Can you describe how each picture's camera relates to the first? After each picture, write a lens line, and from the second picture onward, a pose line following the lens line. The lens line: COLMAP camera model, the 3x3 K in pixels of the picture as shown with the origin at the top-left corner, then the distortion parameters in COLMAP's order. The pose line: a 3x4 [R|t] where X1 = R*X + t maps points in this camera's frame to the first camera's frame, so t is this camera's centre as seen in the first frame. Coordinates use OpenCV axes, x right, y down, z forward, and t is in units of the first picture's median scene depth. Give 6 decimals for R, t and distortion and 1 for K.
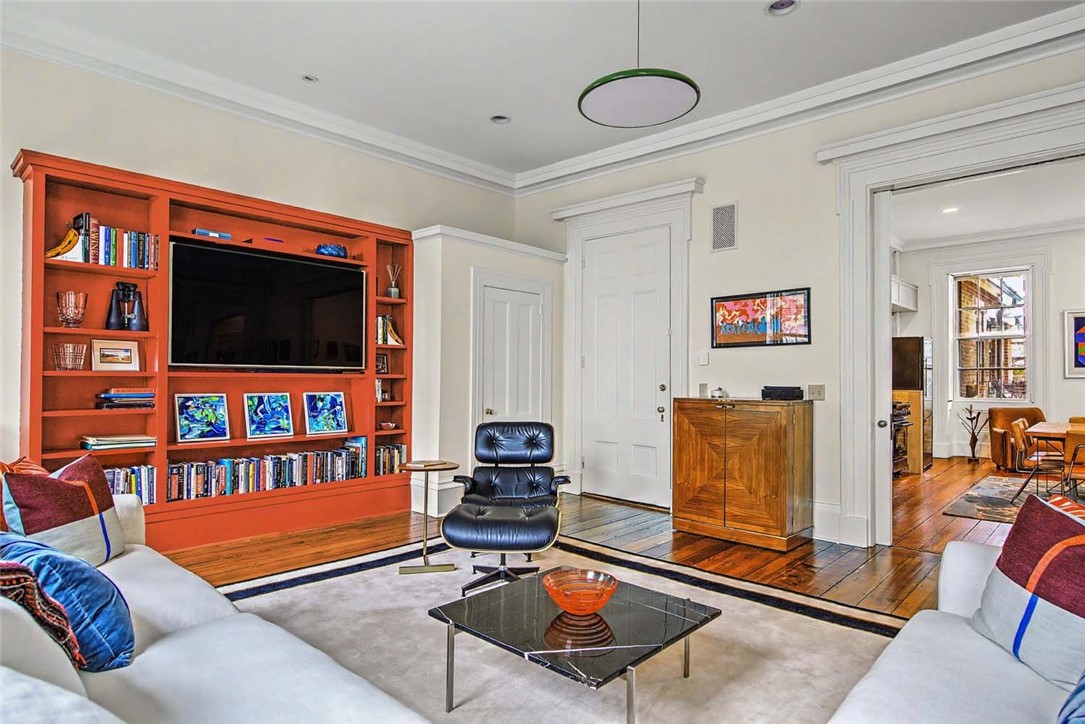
lens RADIAL K [[609.7, 0, 547.3], [0, 609.7, 369.9], [0, 0, 1]] dist [0.004911, -0.009113]
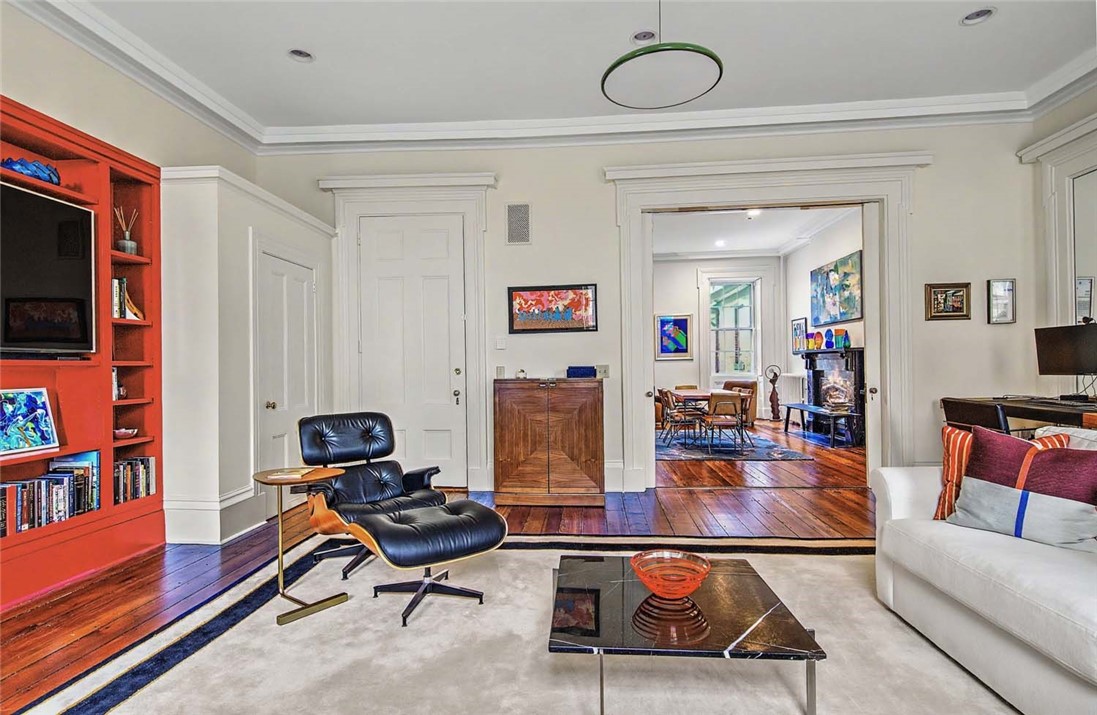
lens RADIAL K [[543.7, 0, 549.0], [0, 543.7, 362.4], [0, 0, 1]] dist [0.023101, -0.016671]
pose [[0.786475, -0.012366, 0.617498, -0.283540], [0.009648, 0.999924, 0.007737, 0.009463], [-0.617547, -0.000127, 0.786534, 0.199450]]
